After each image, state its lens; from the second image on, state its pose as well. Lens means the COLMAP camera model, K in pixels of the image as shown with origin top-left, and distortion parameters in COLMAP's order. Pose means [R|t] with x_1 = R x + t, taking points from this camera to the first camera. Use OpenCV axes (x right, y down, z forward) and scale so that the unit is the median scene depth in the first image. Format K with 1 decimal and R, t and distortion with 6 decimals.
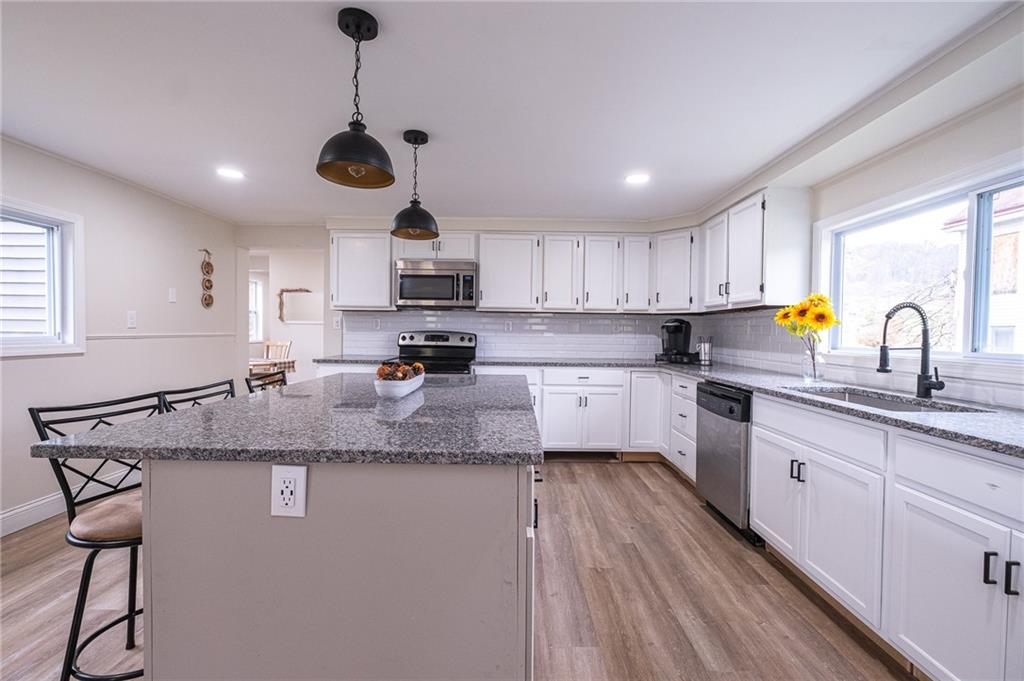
lens RADIAL K [[444.7, 0, 512.9], [0, 444.7, 342.1], [0, 0, 1]] dist [-0.005548, 0.000153]
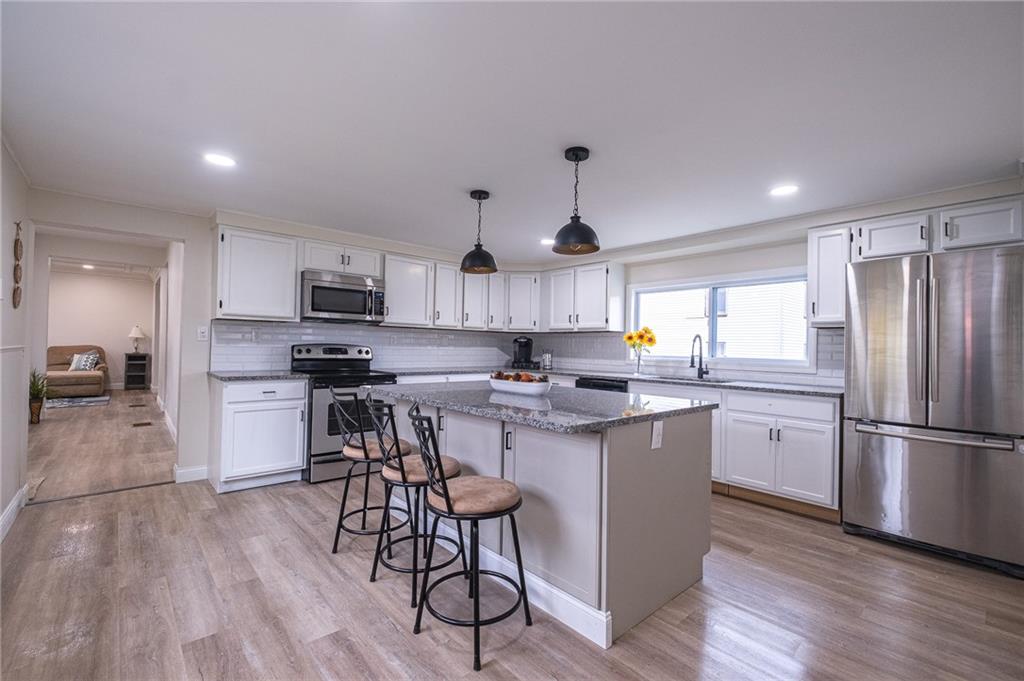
lens RADIAL K [[444.7, 0, 512.9], [0, 444.7, 342.1], [0, 0, 1]] dist [-0.005548, 0.000153]
pose [[0.745609, 0.008565, 0.666328, -0.571519], [0.006326, 0.999781, -0.019929, -0.007155], [-0.666353, 0.019075, 0.745392, -0.003233]]
